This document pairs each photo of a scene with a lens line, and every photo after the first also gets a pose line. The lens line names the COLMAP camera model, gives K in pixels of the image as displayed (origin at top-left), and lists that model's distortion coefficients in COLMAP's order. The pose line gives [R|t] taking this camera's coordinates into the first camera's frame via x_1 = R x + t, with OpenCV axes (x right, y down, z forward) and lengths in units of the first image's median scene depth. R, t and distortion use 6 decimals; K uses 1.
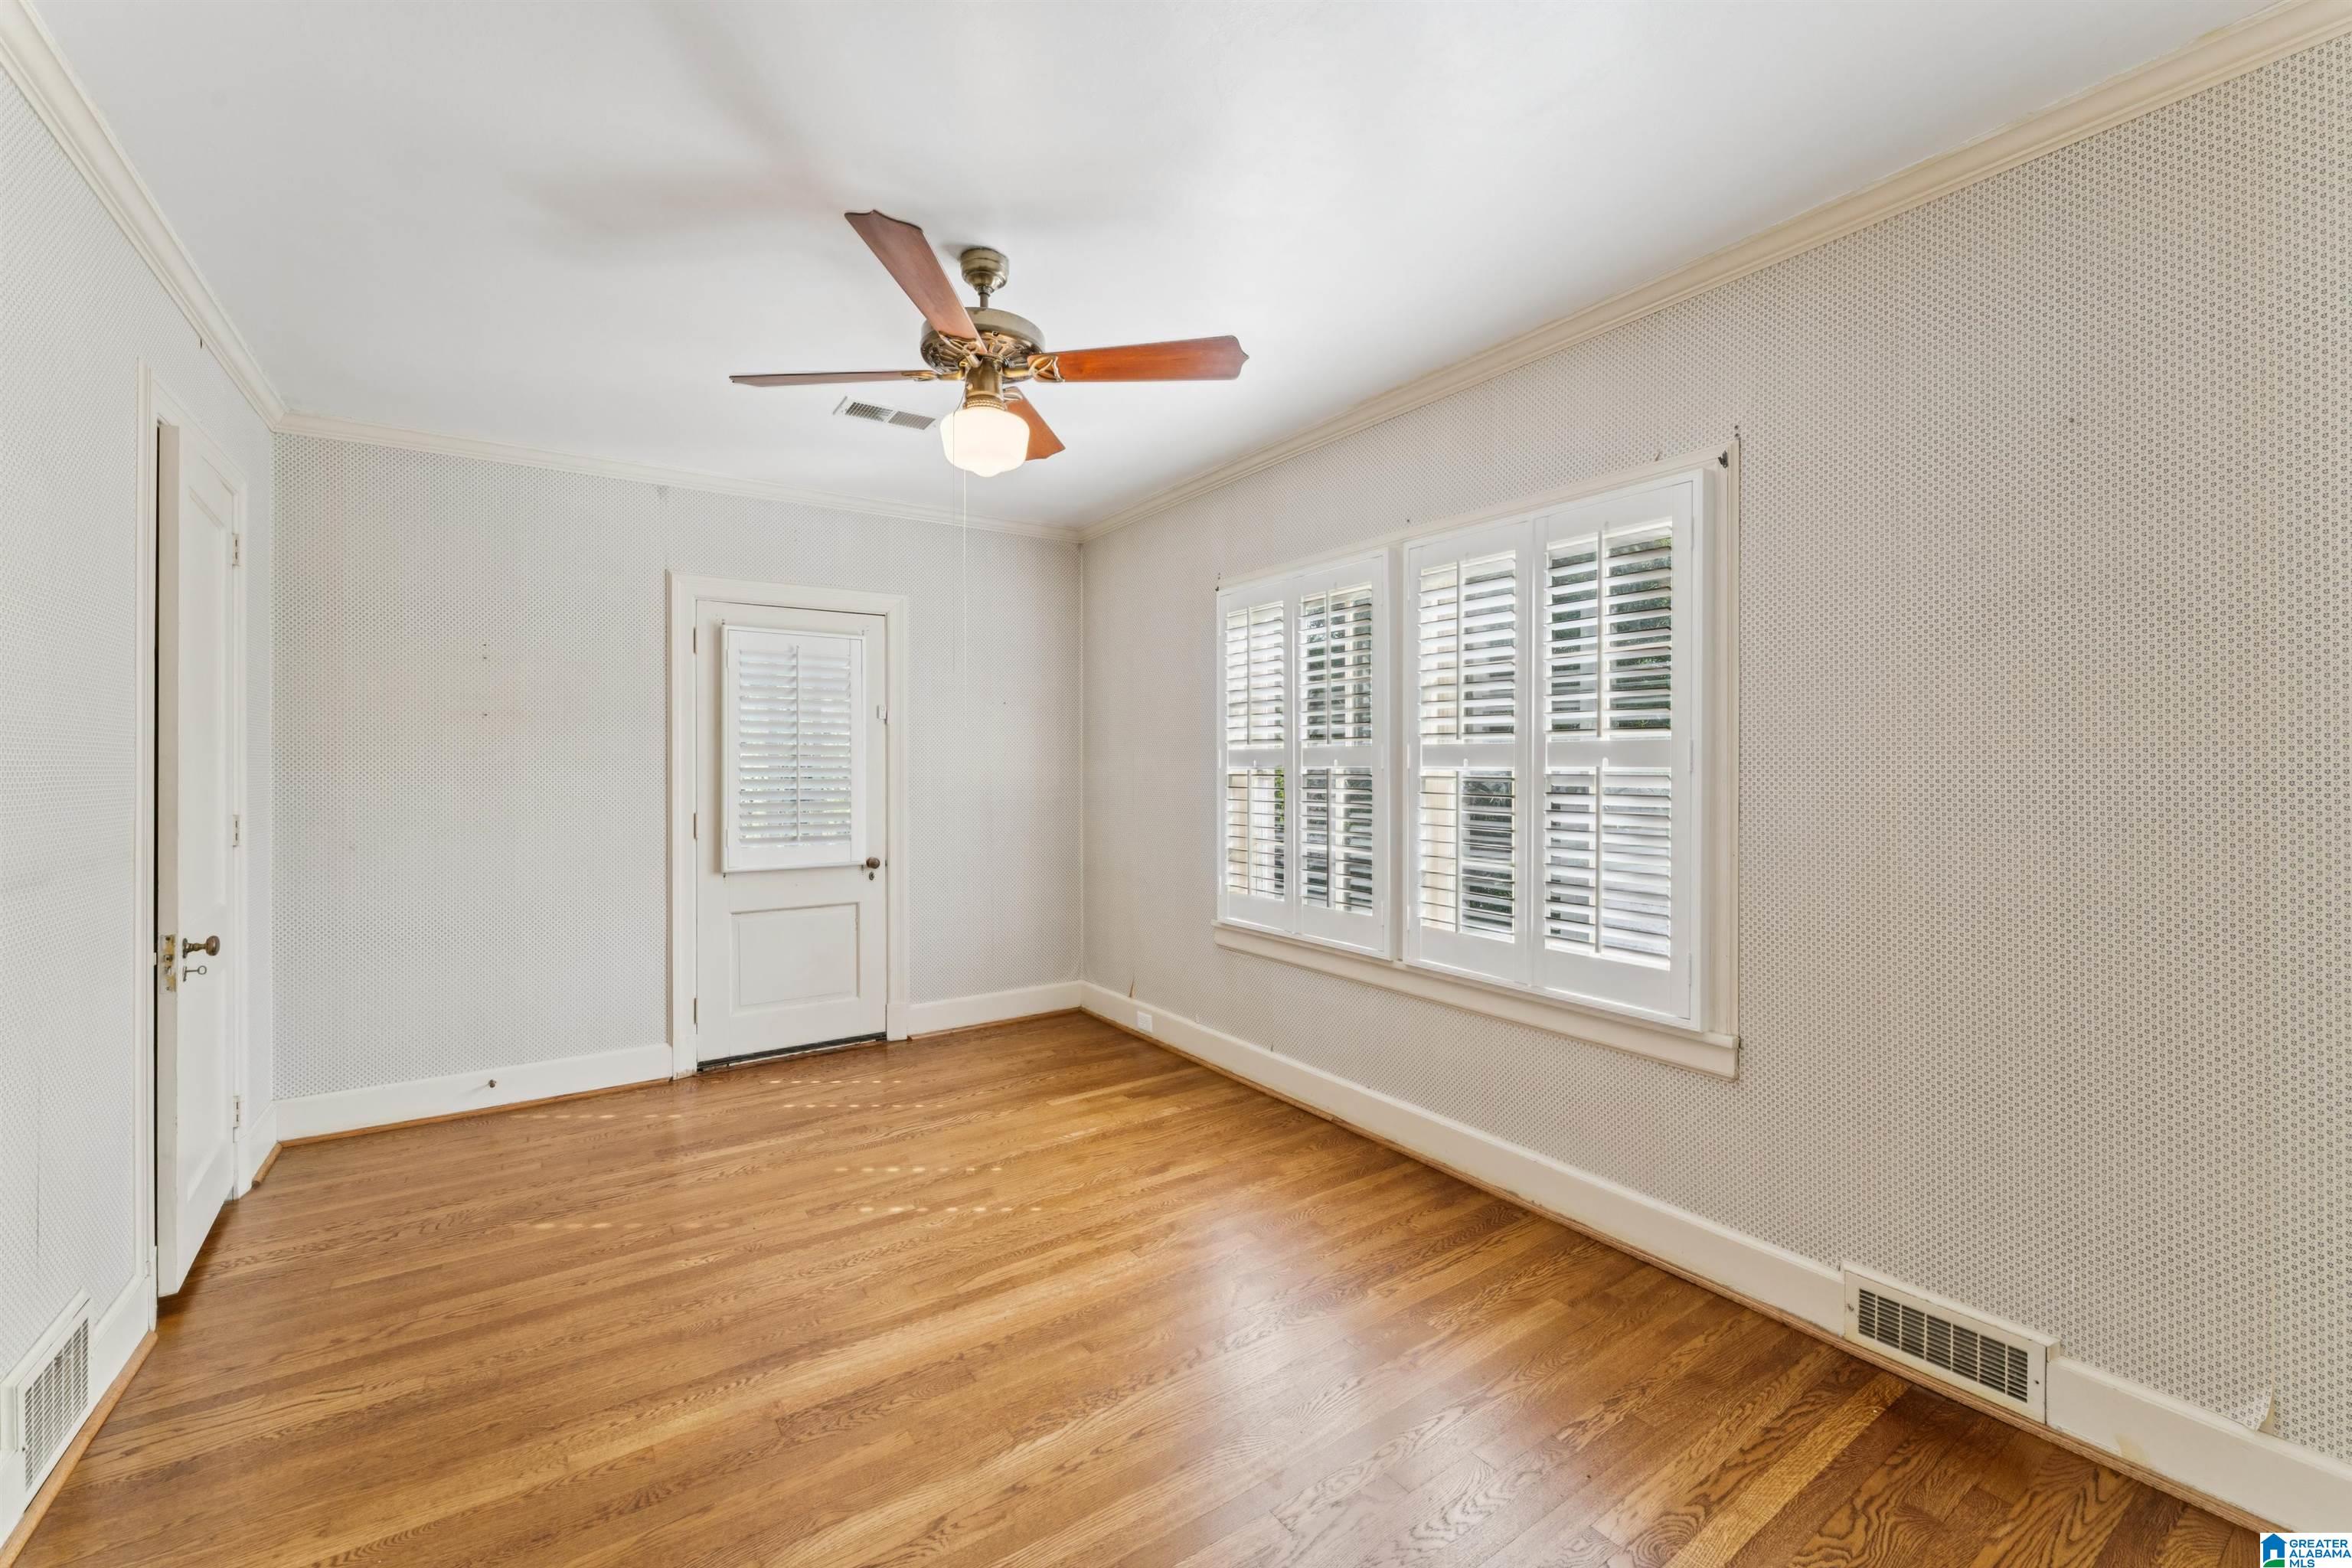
lens RADIAL K [[937.9, 0, 1175.1], [0, 937.9, 770.2], [0, 0, 1]] dist [-0.003354, -0.000262]
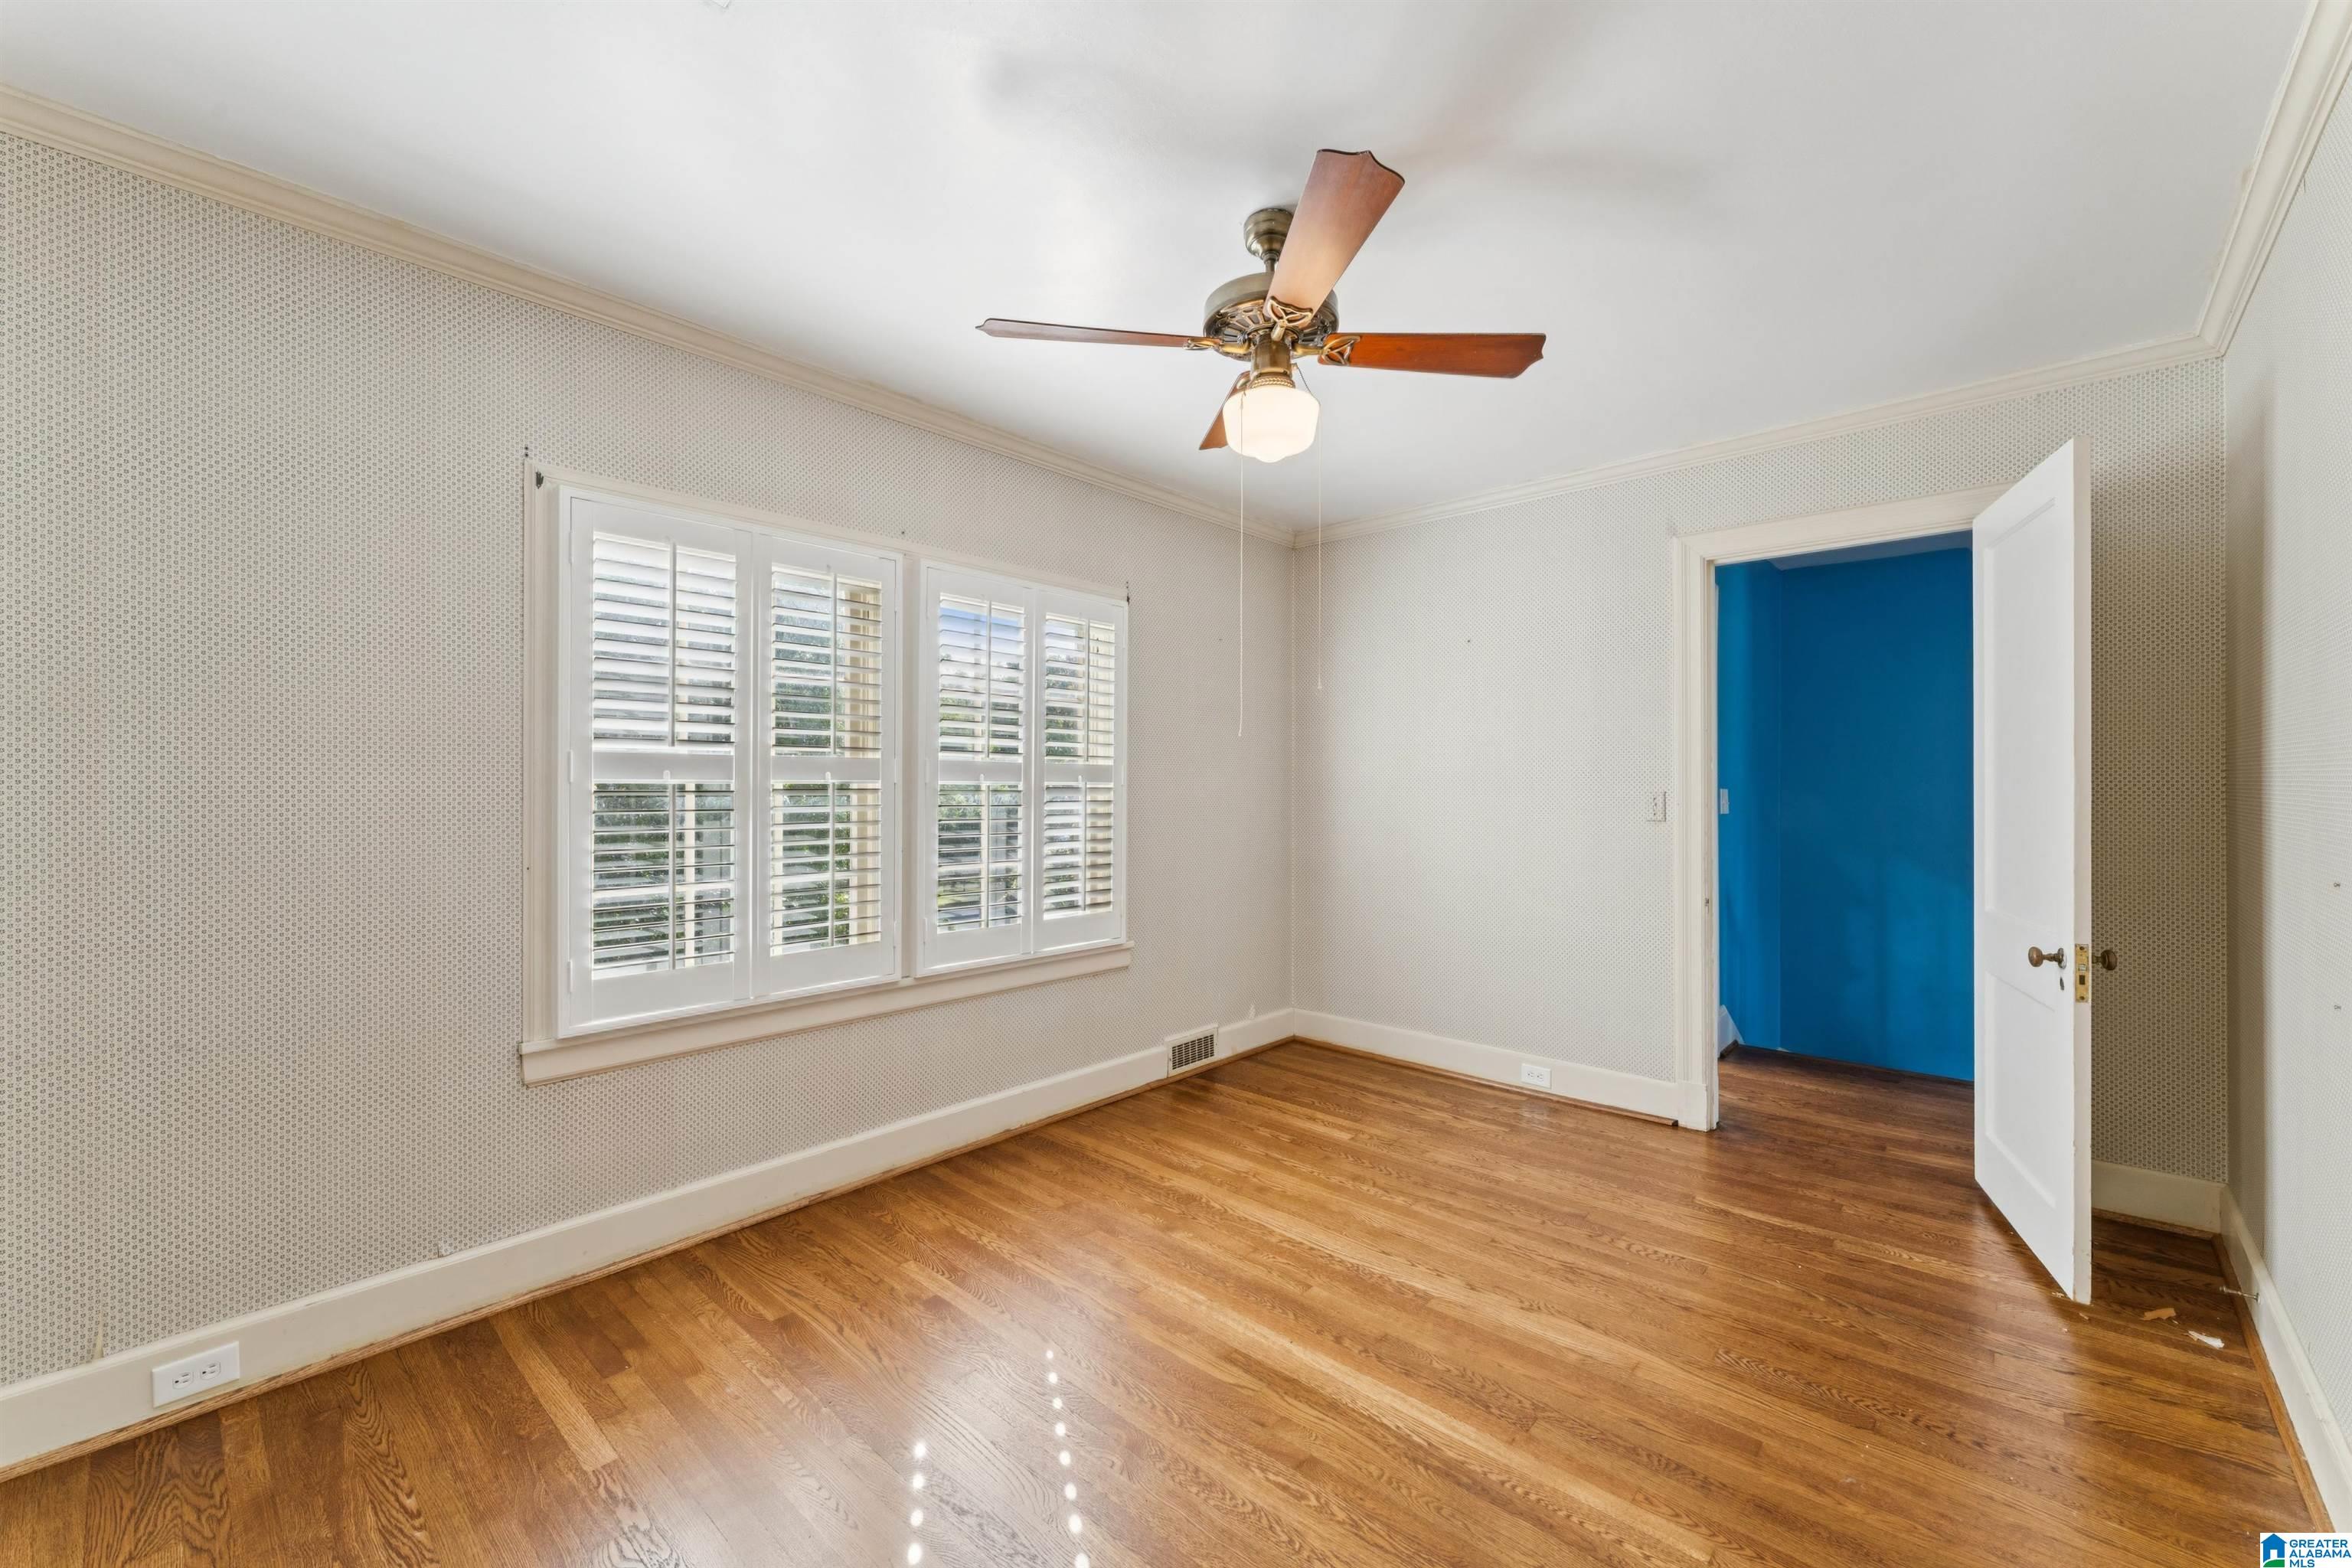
lens RADIAL K [[937.9, 0, 1172.6], [0, 937.9, 784.2], [0, 0, 1]] dist [-0.003354, -0.000262]
pose [[-0.221684, 0.000154, 0.975119, -0.858128], [0.001376, 0.999999, 0.000155, 0.000209], [-0.975118, 0.001376, -0.221684, 1.034939]]
